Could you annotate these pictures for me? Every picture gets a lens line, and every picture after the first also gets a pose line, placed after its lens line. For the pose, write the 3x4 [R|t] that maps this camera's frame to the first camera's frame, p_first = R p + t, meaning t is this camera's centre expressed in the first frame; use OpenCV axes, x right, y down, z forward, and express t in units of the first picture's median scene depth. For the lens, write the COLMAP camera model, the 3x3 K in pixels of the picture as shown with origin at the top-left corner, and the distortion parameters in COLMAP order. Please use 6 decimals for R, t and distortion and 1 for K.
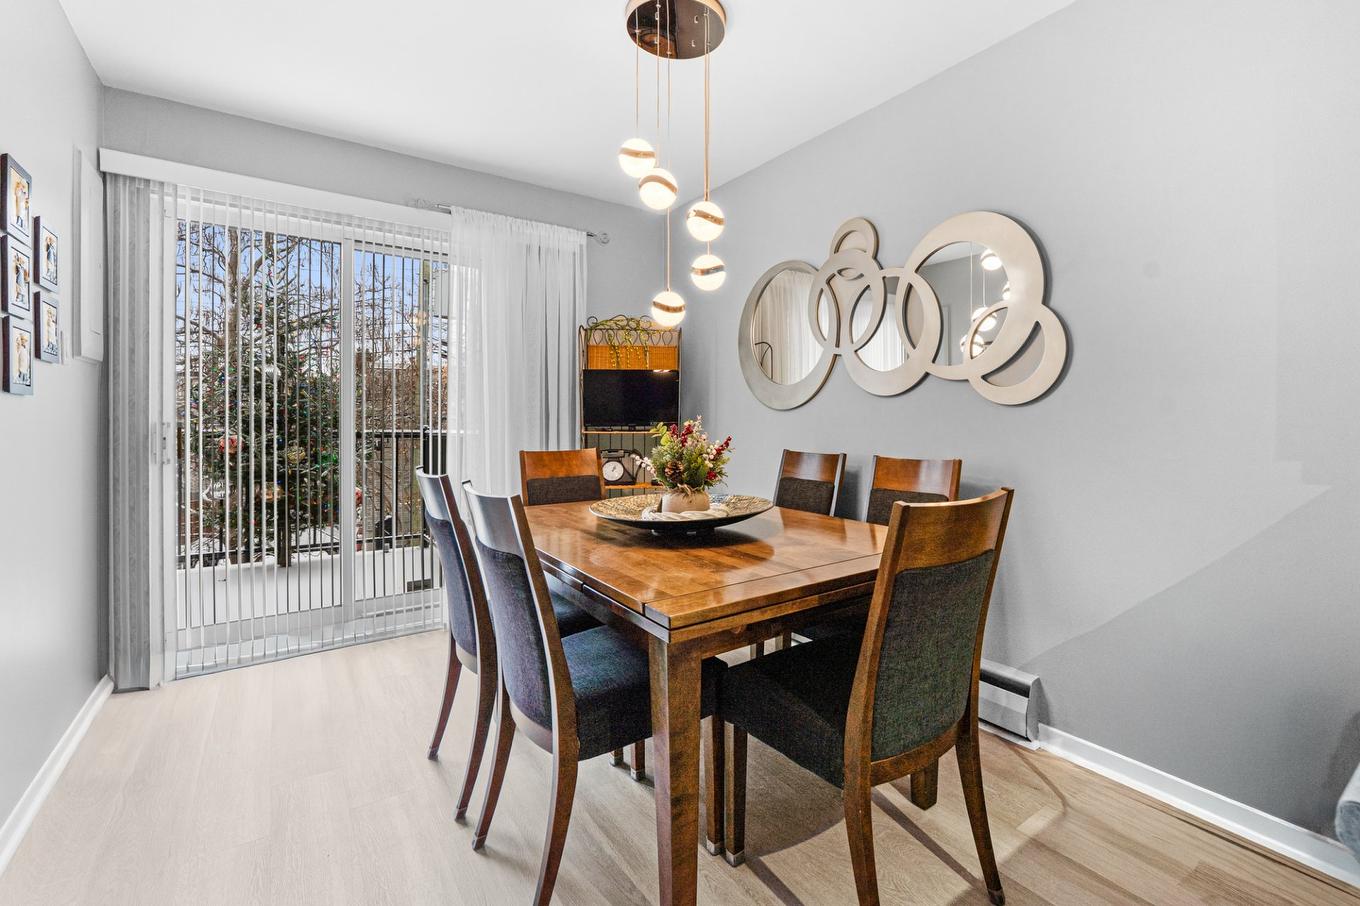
lens RADIAL K [[589.8, 0, 682.9], [0, 589.8, 422.2], [0, 0, 1]] dist [0.000871, 0.000095]
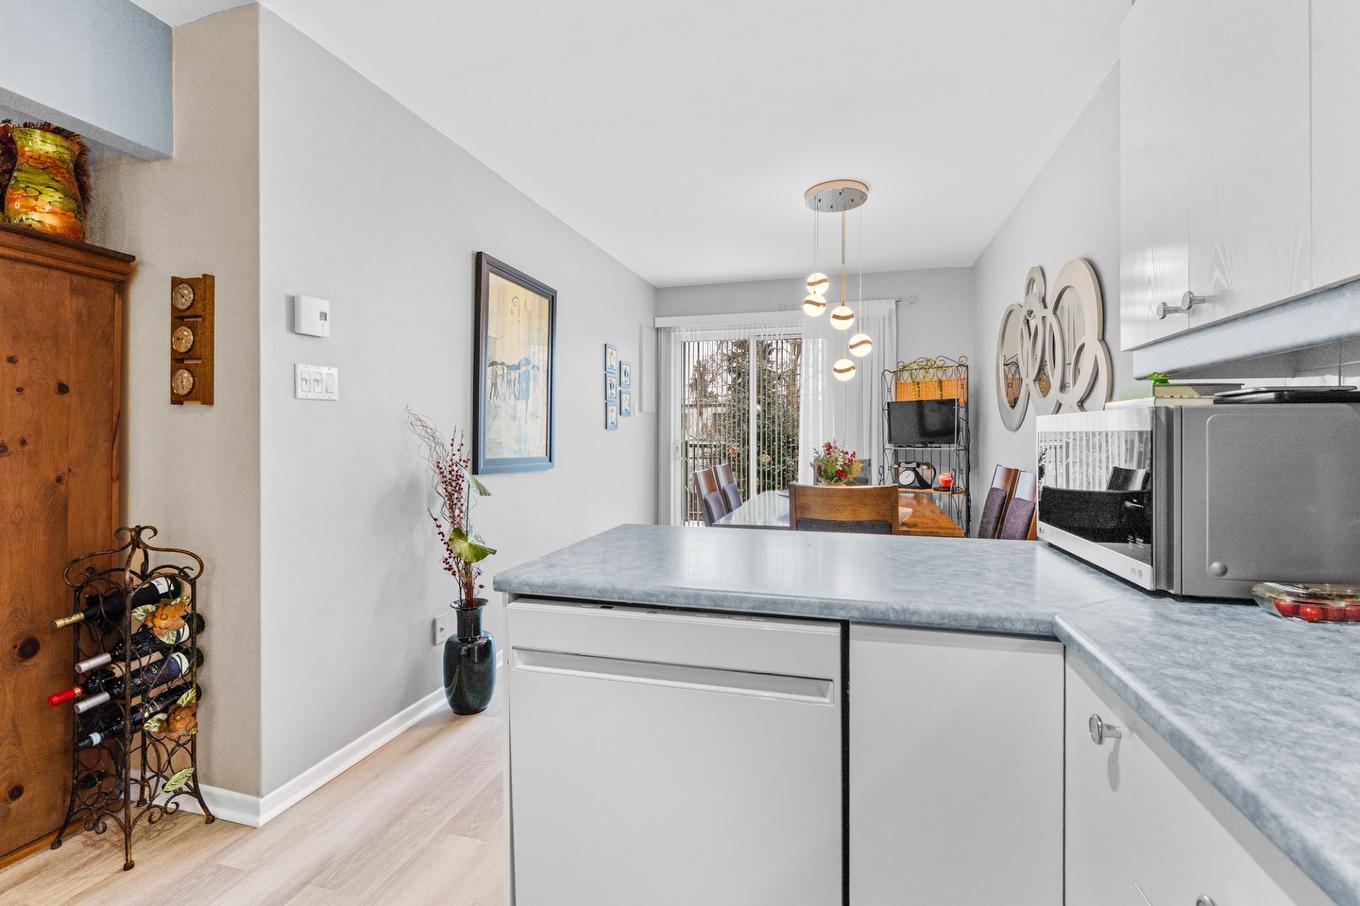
lens RADIAL K [[547.5, 0, 682.6], [0, 547.5, 439.2], [0, 0, 1]] dist [-0.001178, -0.000141]
pose [[0.623688, 0.004535, -0.781660, 0.718421], [-0.004954, 0.999986, 0.001848, -0.003851], [0.781657, 0.002720, 0.623702, -0.224219]]
